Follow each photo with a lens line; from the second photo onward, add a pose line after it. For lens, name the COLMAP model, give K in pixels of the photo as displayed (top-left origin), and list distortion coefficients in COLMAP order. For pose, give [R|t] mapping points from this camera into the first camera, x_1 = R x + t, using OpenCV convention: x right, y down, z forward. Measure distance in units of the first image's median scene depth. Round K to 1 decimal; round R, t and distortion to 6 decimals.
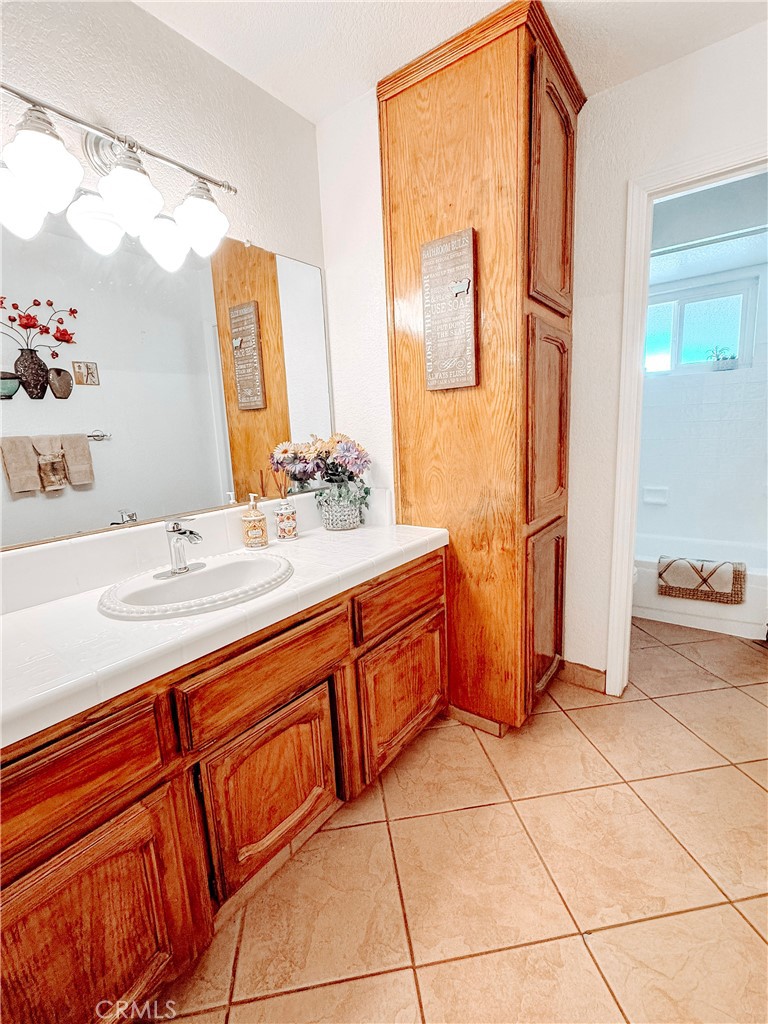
lens RADIAL K [[479.3, 0, 384.0], [0, 479.3, 512.0], [0, 0, 1]] dist [0.001657, -0.000056]
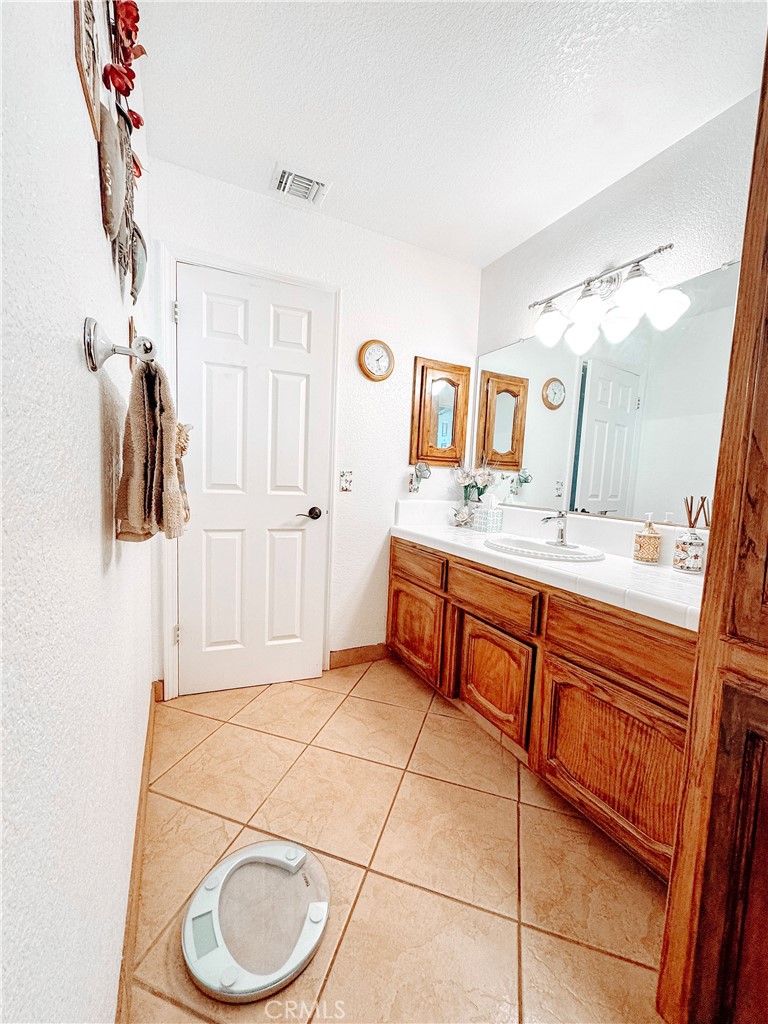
lens RADIAL K [[409.5, 0, 384.0], [0, 409.5, 512.0], [0, 0, 1]] dist [-0.000190, -0.000313]
pose [[-0.459221, 0.102321, -0.882409, 0.938268], [-0.181363, 0.961622, 0.205890, -0.138789], [0.869611, 0.254585, -0.423040, 0.985024]]
